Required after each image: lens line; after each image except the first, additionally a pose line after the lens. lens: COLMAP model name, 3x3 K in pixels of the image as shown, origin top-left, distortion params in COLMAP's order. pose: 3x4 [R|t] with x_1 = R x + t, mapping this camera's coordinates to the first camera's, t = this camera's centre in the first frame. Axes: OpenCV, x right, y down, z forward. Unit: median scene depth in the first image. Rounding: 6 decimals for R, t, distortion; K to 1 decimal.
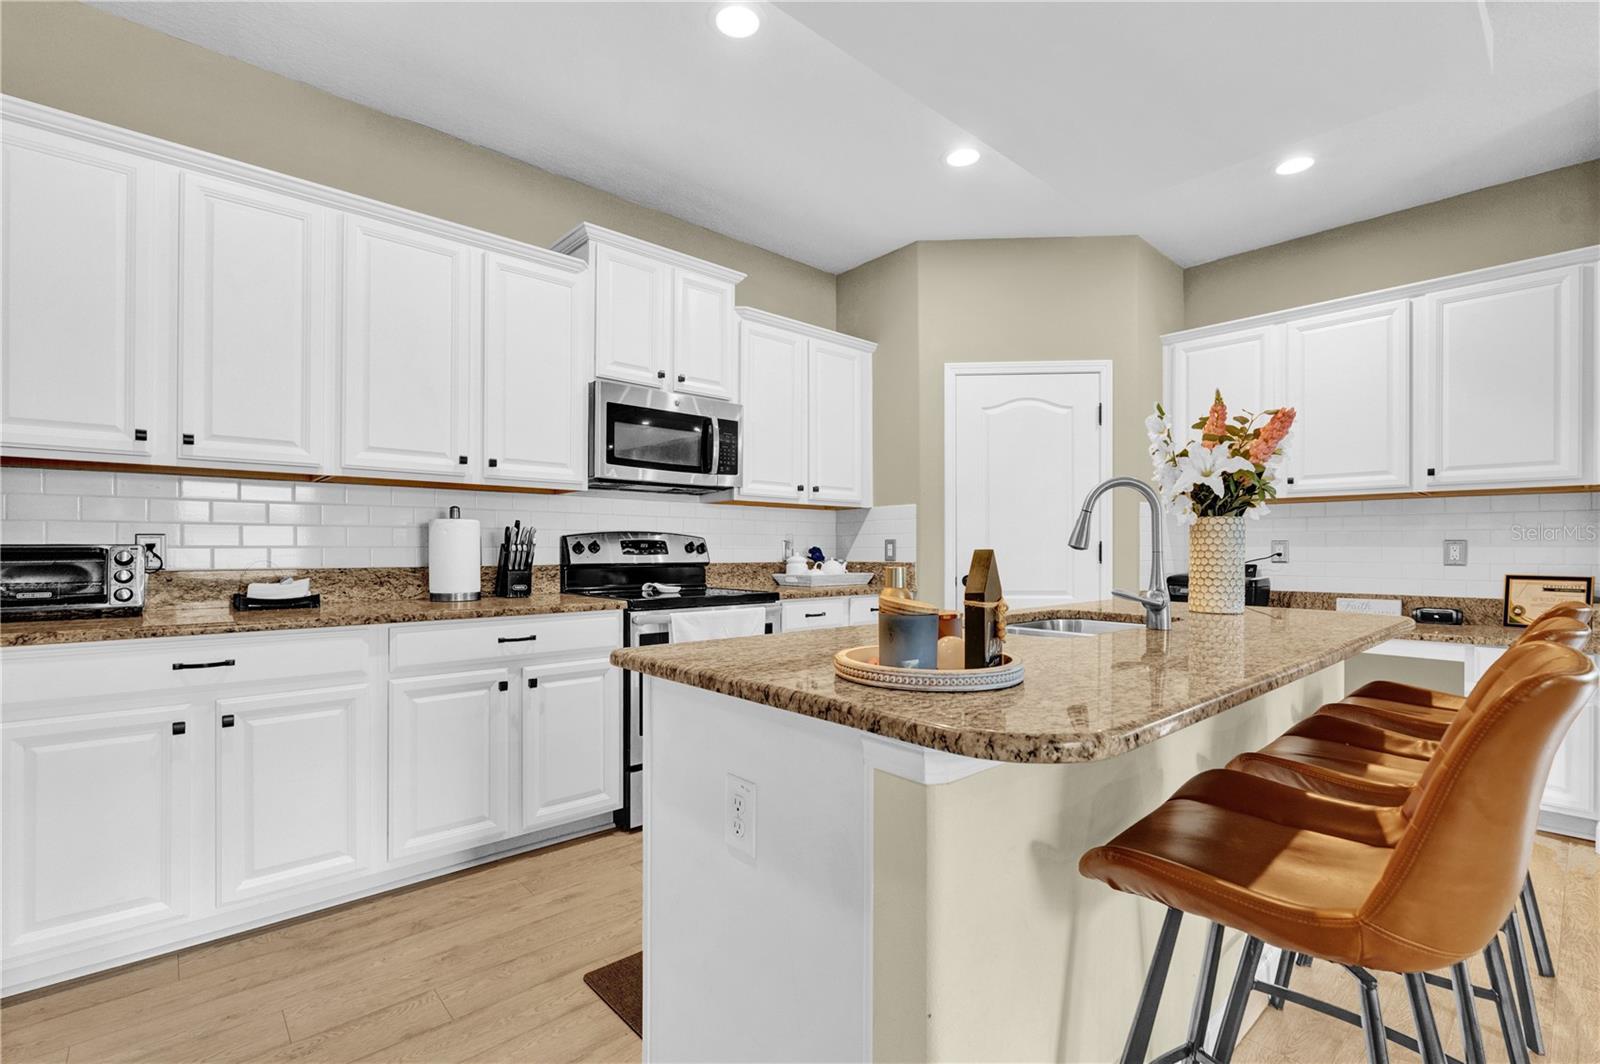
lens RADIAL K [[724.9, 0, 800.0], [0, 724.9, 532.0], [0, 0, 1]] dist [0.001963, 0.000223]
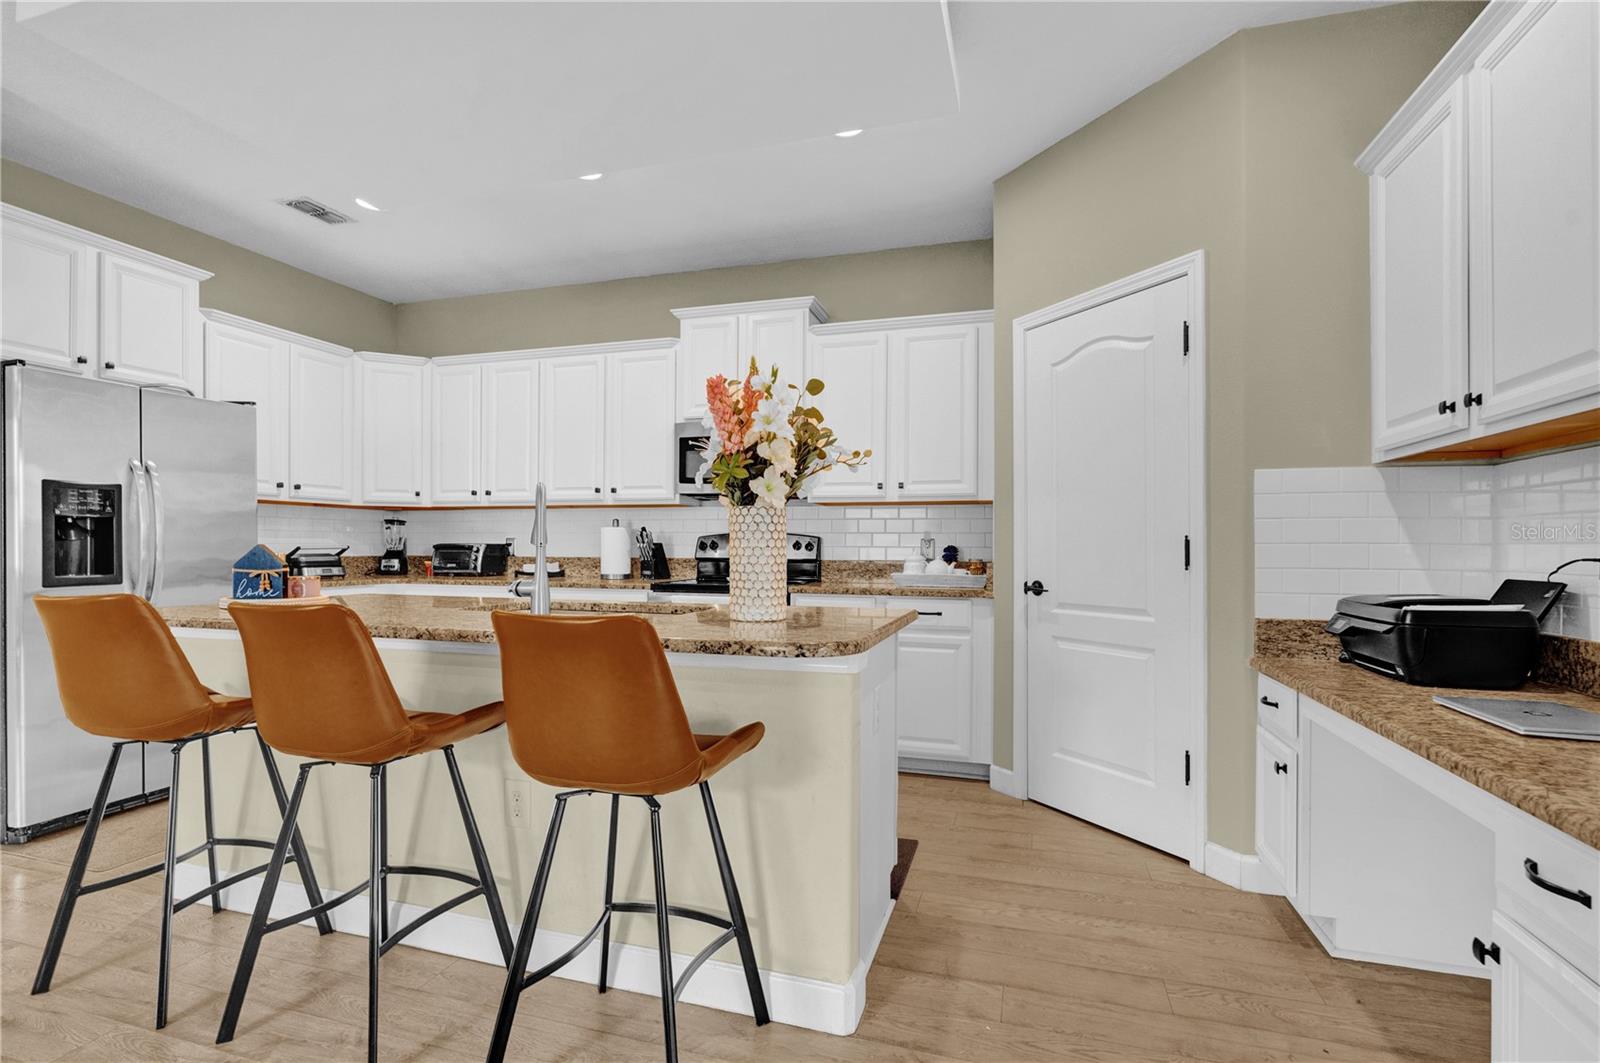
lens RADIAL K [[765.7, 0, 795.5], [0, 765.7, 542.8], [0, 0, 1]] dist [-0.000871, -0.000252]
pose [[0.506077, -0.004163, -0.862478, 0.920676], [0.015636, 0.999868, 0.004349, 0.011785], [0.862346, -0.015687, 0.506076, 0.395555]]
